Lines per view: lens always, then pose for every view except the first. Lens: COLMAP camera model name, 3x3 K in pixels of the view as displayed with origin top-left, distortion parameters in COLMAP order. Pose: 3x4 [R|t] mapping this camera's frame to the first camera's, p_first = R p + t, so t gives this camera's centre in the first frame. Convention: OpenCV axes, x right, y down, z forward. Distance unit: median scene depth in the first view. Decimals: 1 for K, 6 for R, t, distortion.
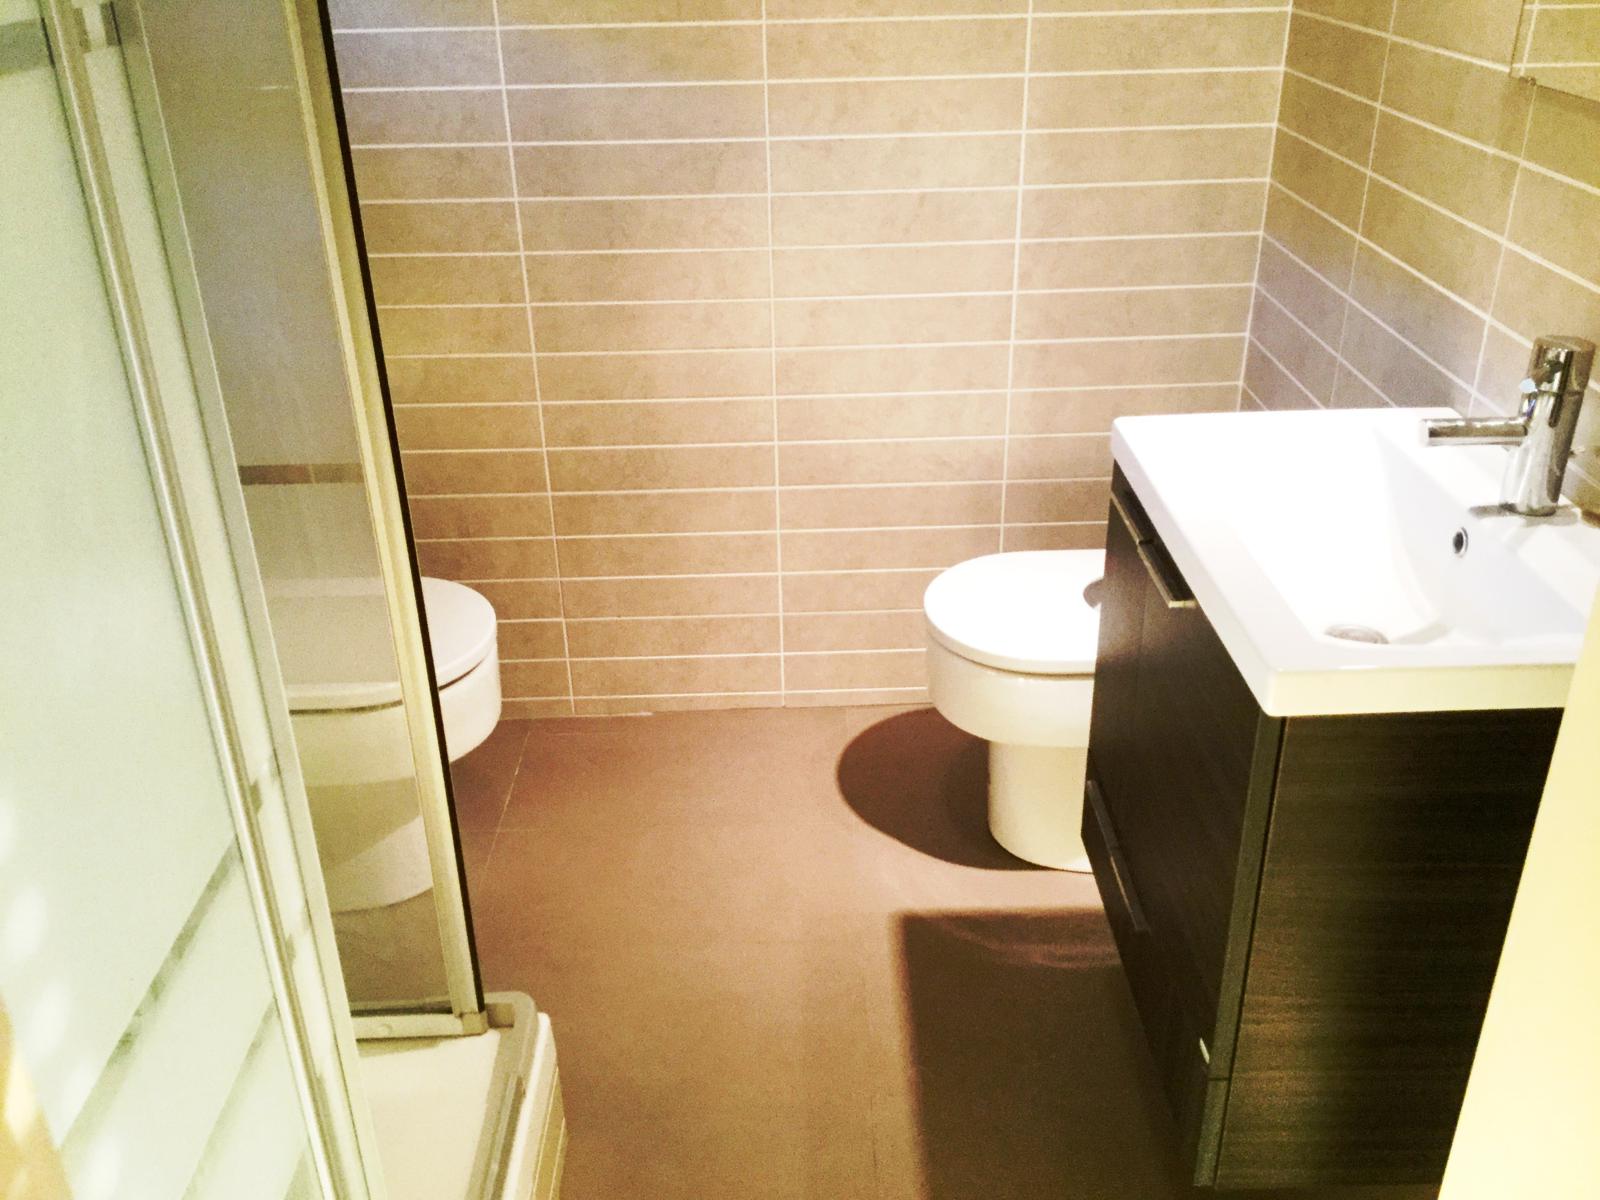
lens RADIAL K [[1443.9, 0, 802.9], [0, 1443.9, 600.5], [0, 0, 1]] dist [0.087665, -0.011170]
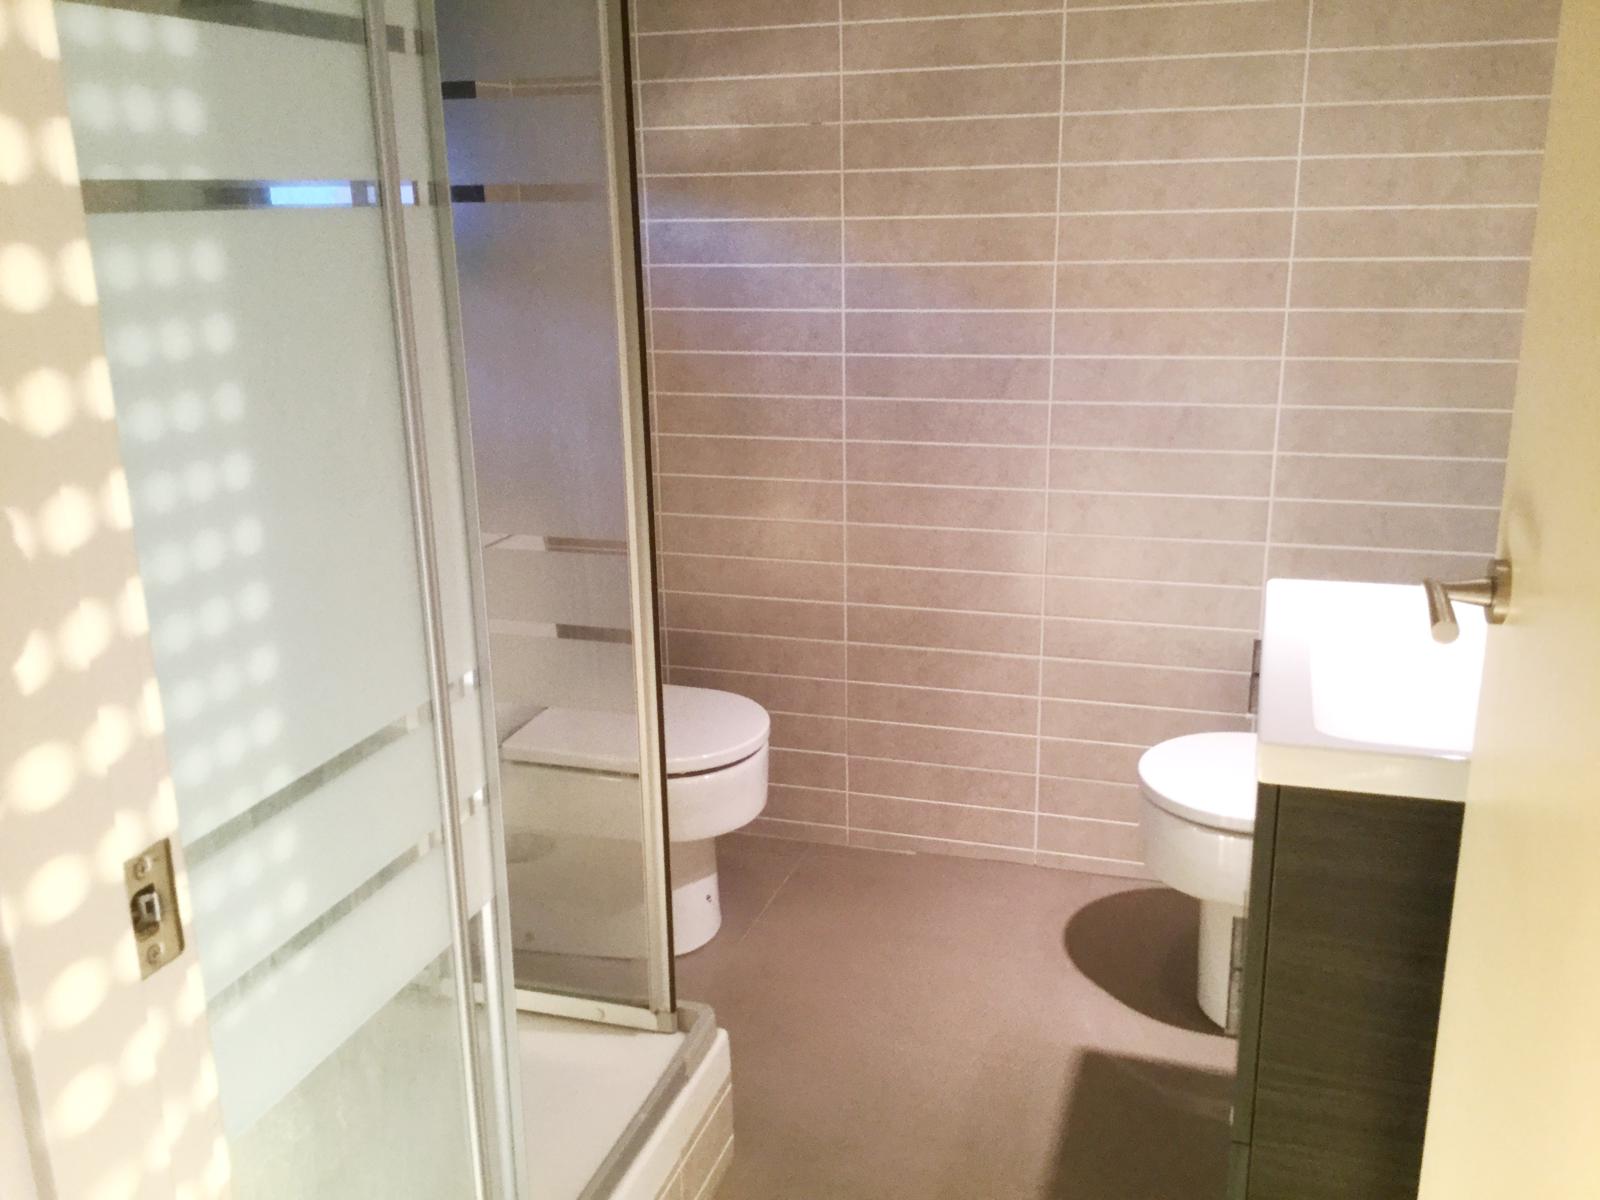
lens RADIAL K [[1443.9, 0, 798.8], [0, 1443.9, 600.0], [0, 0, 1]] dist [0.087665, -0.011170]
pose [[0.946230, 0.090873, -0.310470, 0.160199], [-0.144488, 0.977406, -0.154278, 0.084514], [0.289435, 0.190841, 0.937980, -0.120423]]
